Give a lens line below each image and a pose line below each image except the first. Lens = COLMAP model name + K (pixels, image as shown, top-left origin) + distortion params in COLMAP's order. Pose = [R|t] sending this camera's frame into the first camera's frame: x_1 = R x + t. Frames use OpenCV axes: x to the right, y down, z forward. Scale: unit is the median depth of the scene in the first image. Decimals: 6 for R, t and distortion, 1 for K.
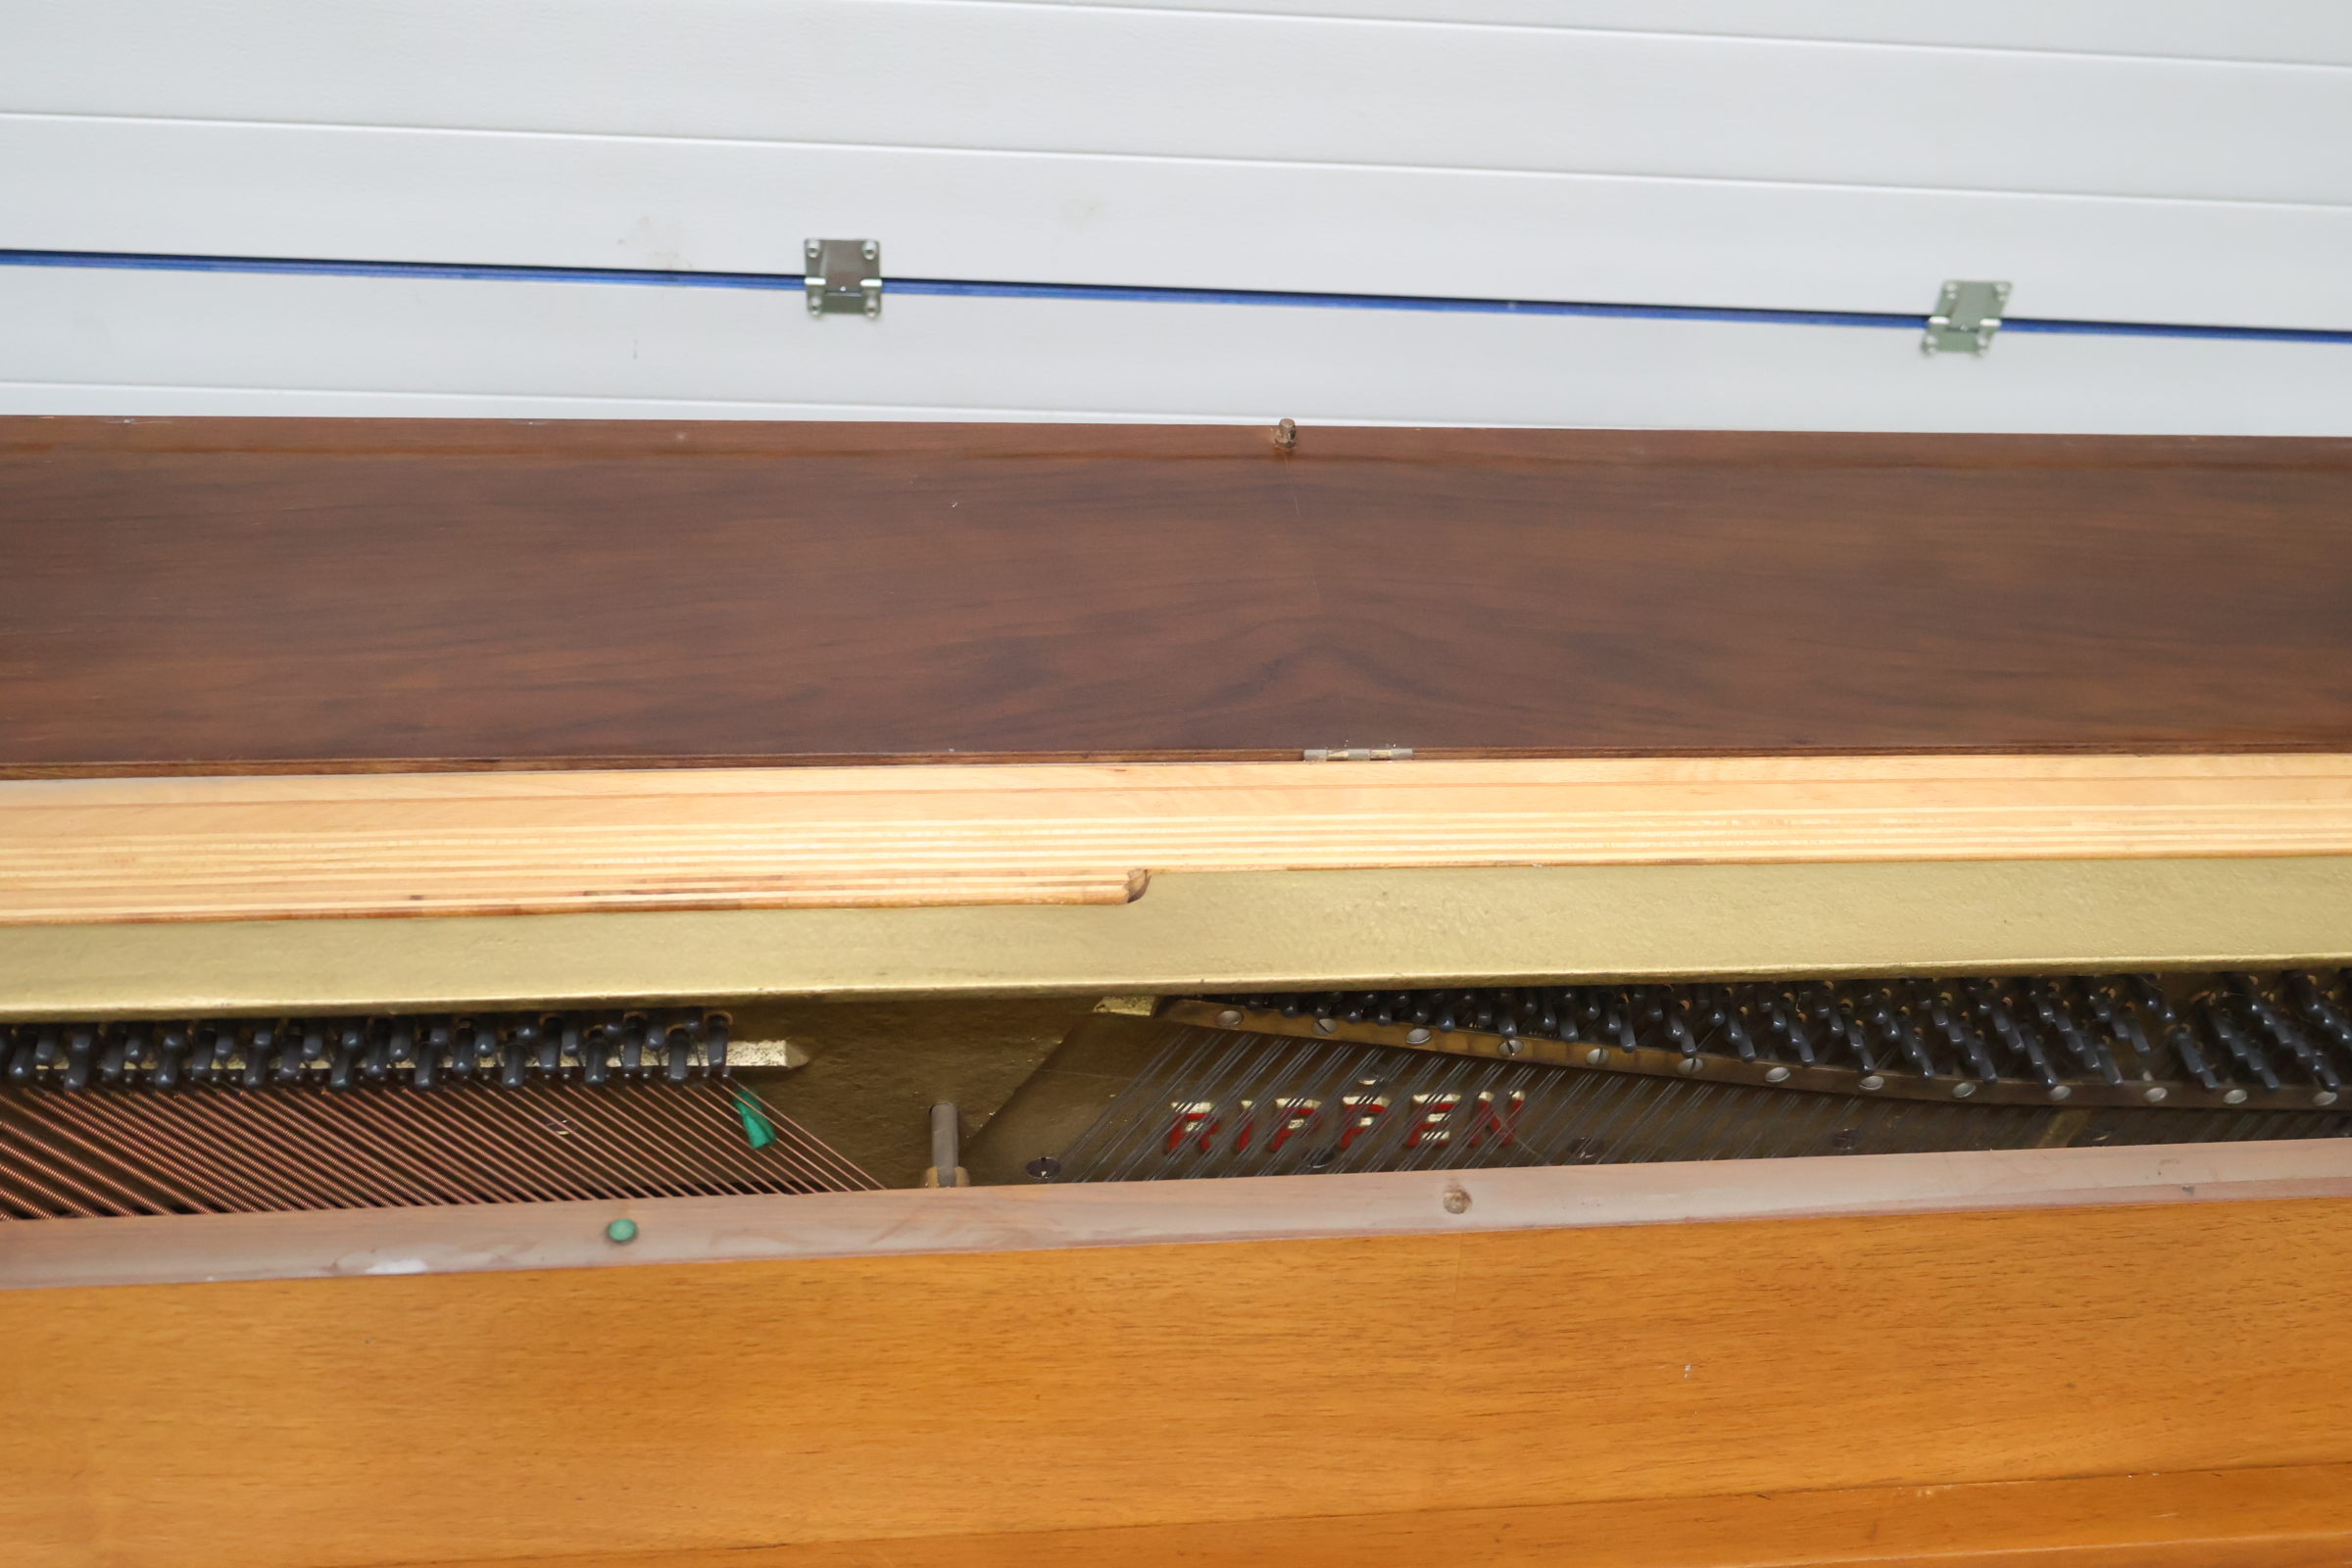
lens RADIAL K [[2380.5, 0, 1170.1], [0, 2380.5, 781.3], [0, 0, 1]] dist [0.001235, 0.002595]
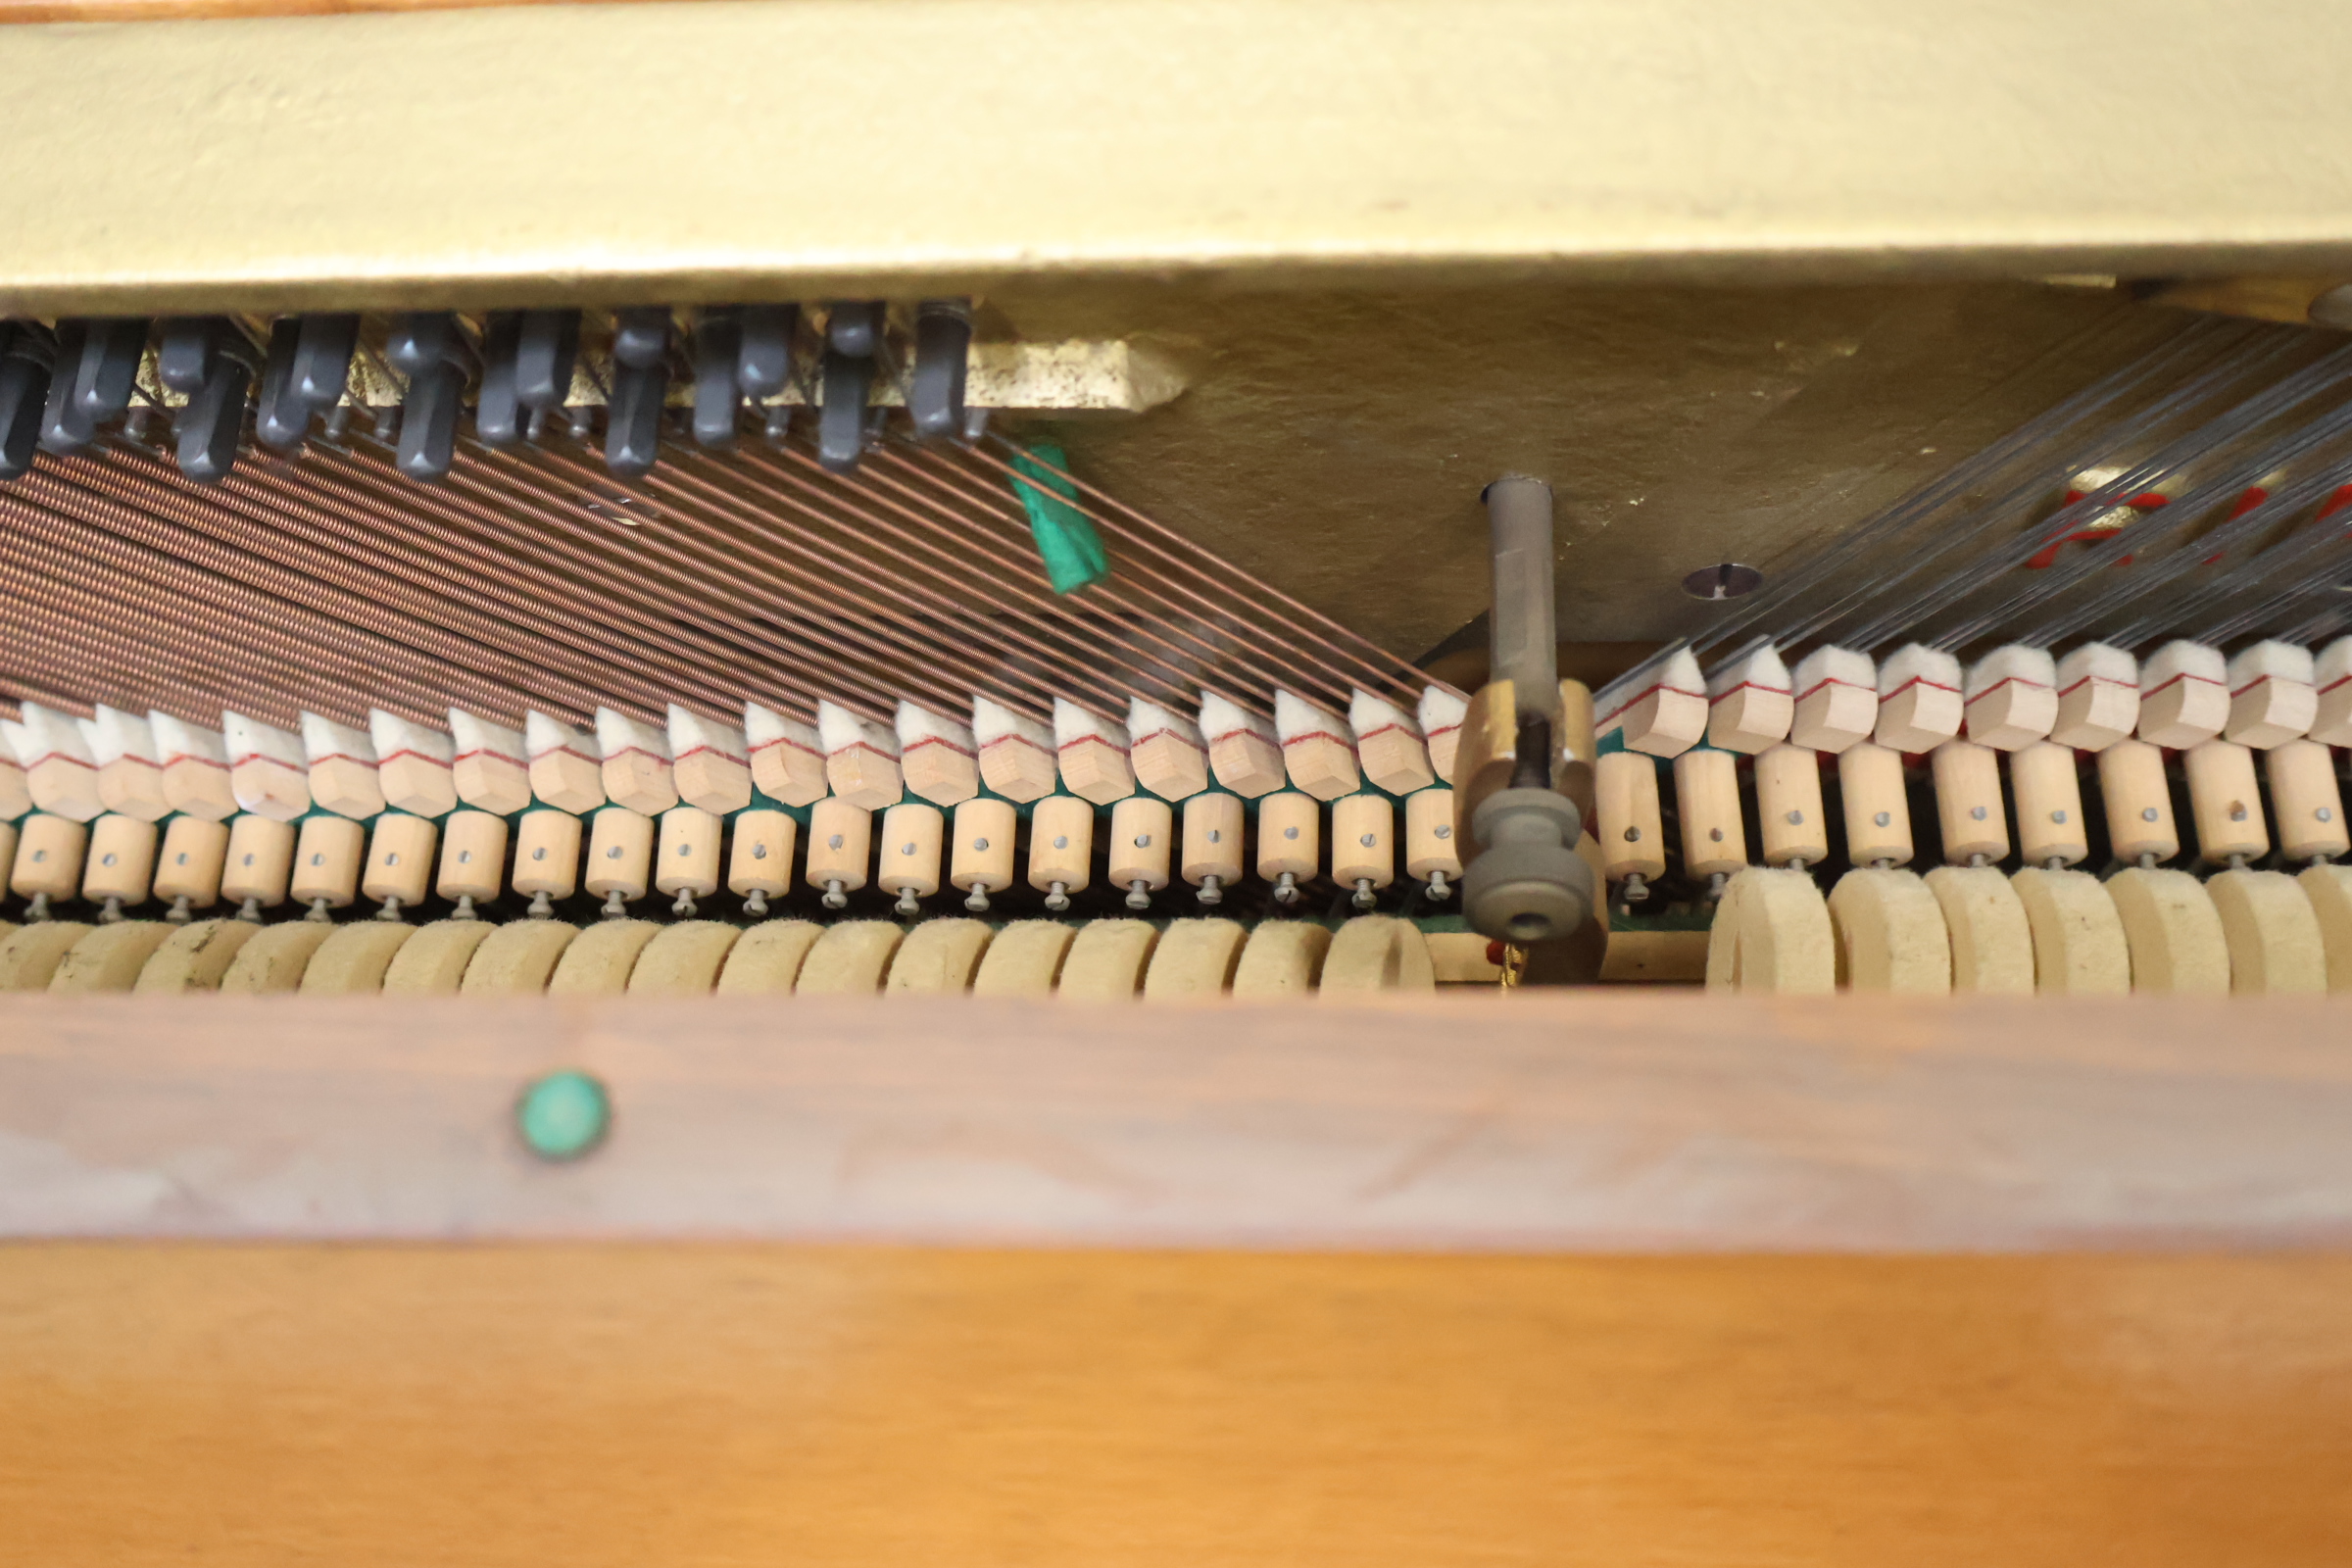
lens RADIAL K [[2380.5, 0, 1170.1], [0, 2380.5, 781.3], [0, 0, 1]] dist [0.001235, 0.002595]
pose [[0.984055, 0.056778, -0.168556, -0.086703], [0.014094, 0.919807, 0.392119, 0.024024], [0.177303, -0.388243, 0.904340, 0.633796]]
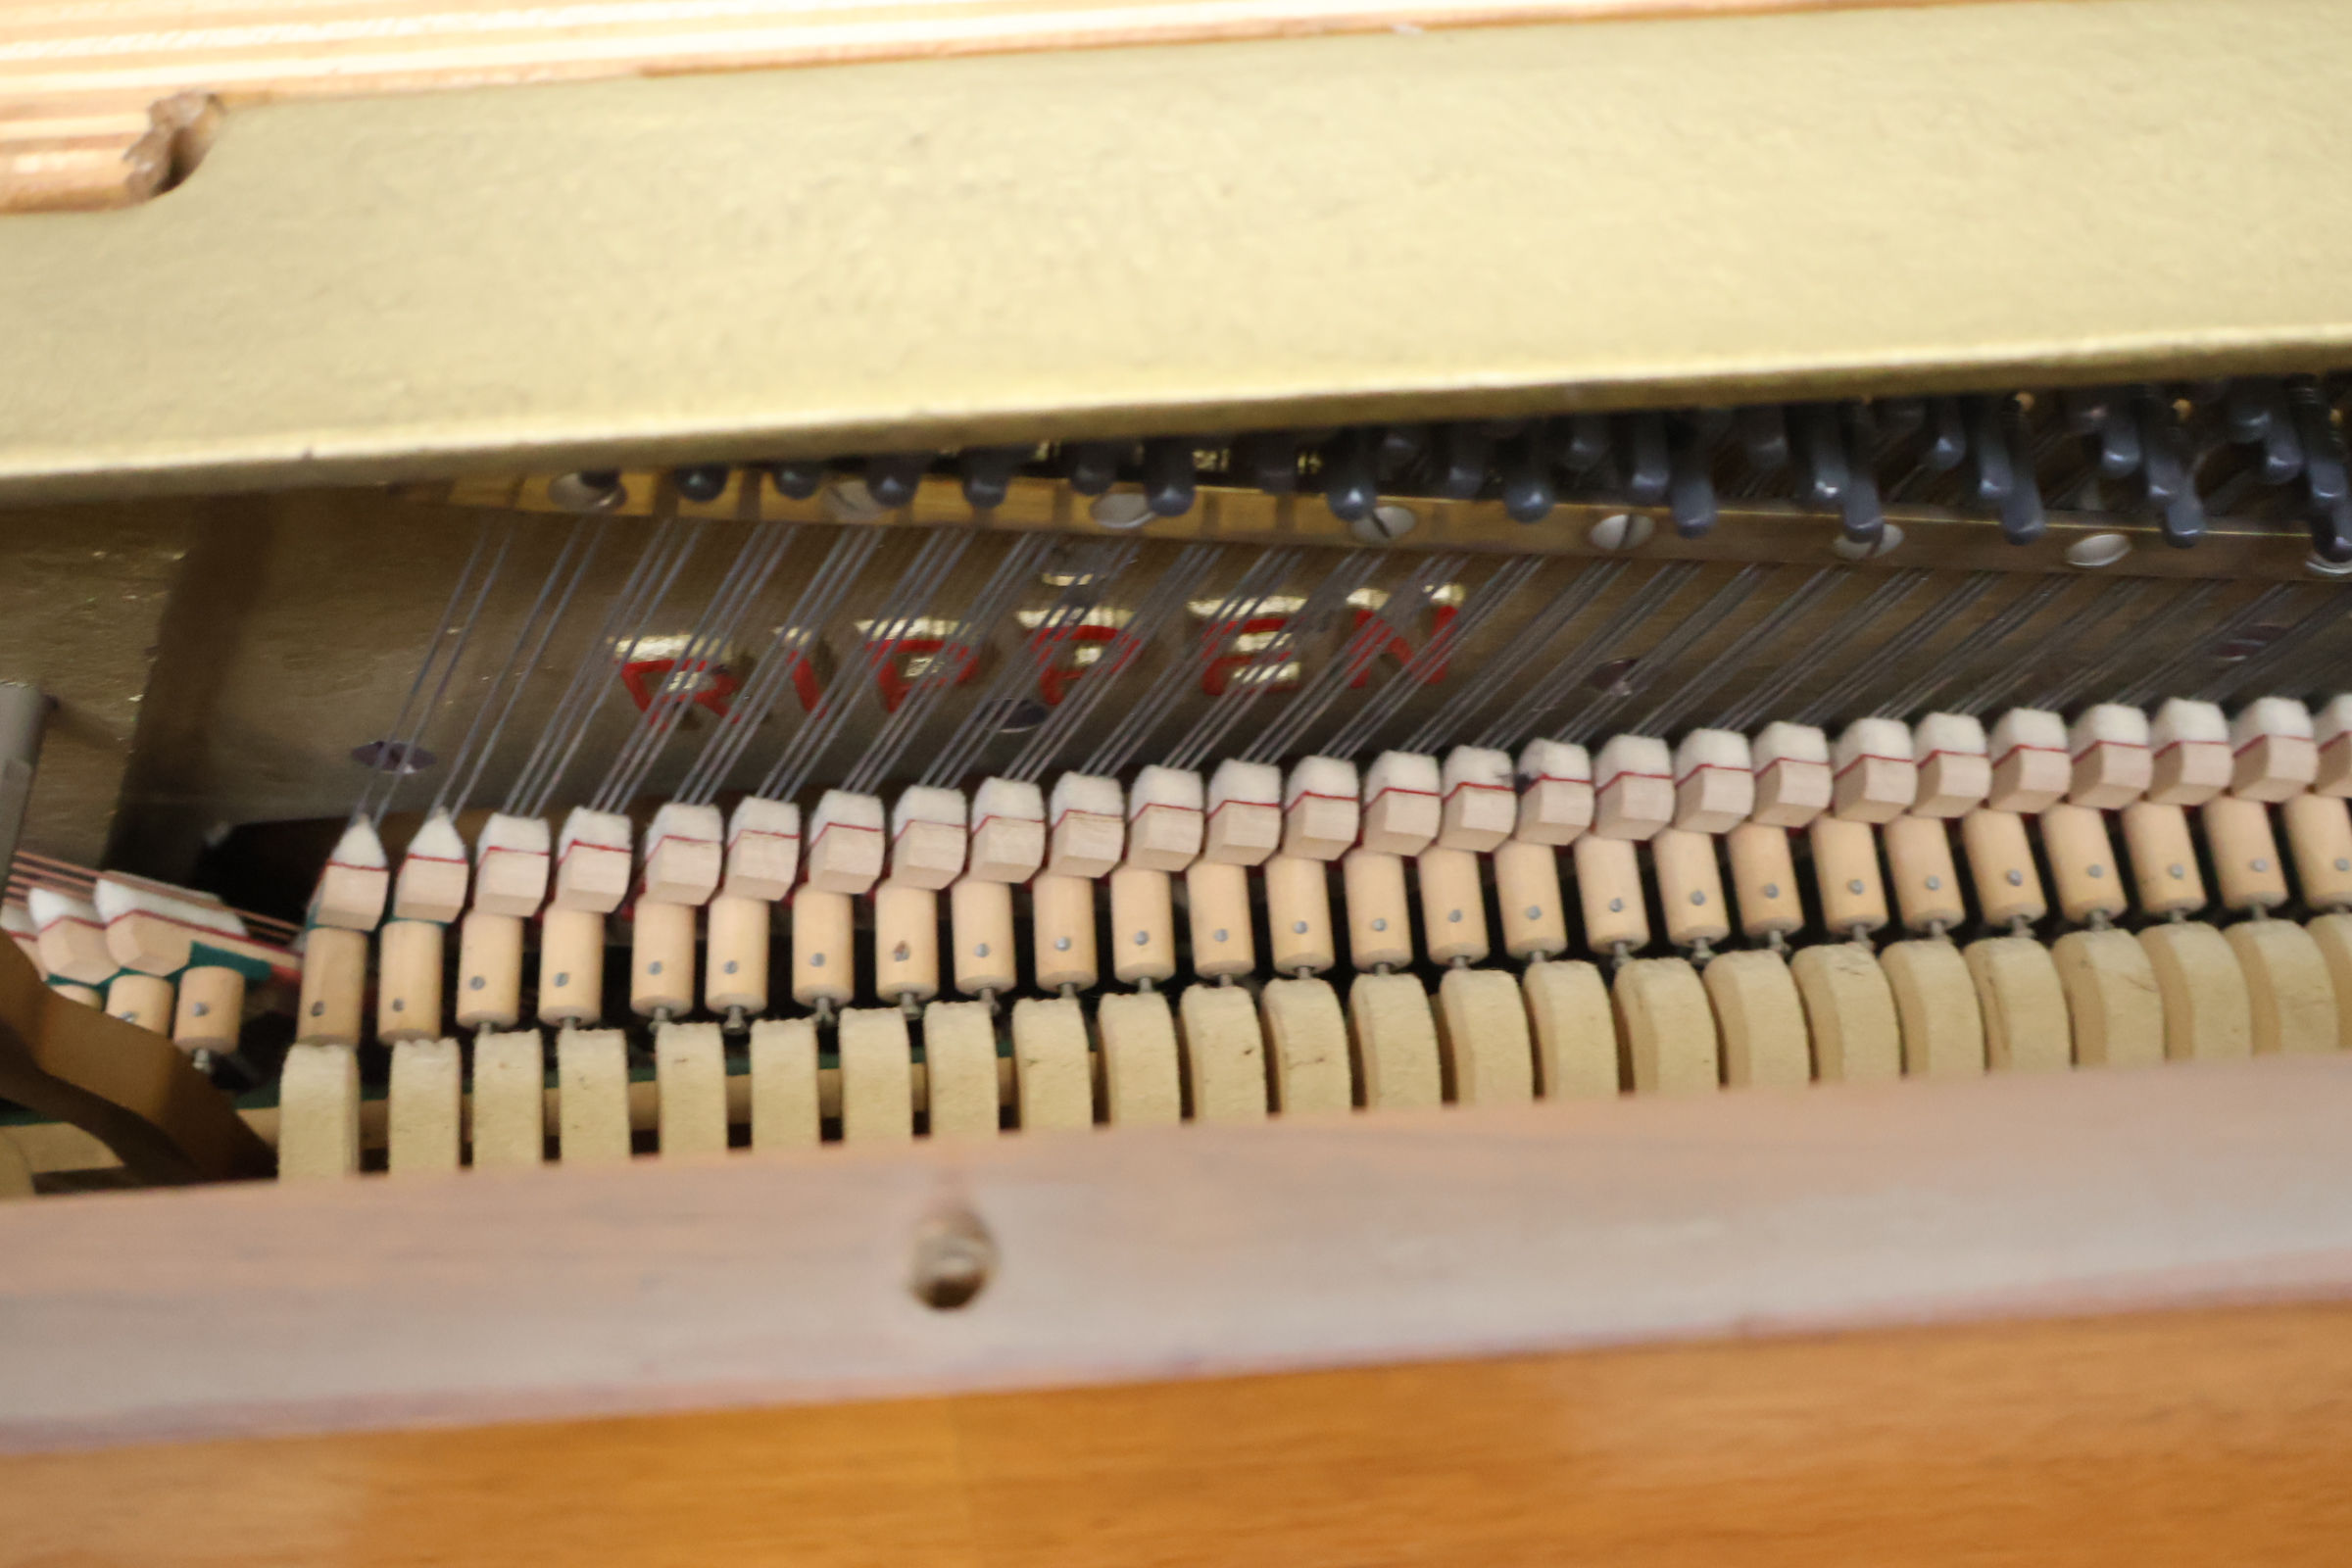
lens RADIAL K [[2403.7, 0, 1176.0], [0, 2403.7, 746.7], [0, 0, 1]] dist [-0.014196, 0.005731]
pose [[0.993460, -0.003881, -0.114111, 0.161936], [0.043631, 0.936478, 0.348001, 0.011682], [0.105511, -0.350704, 0.930523, 0.662660]]
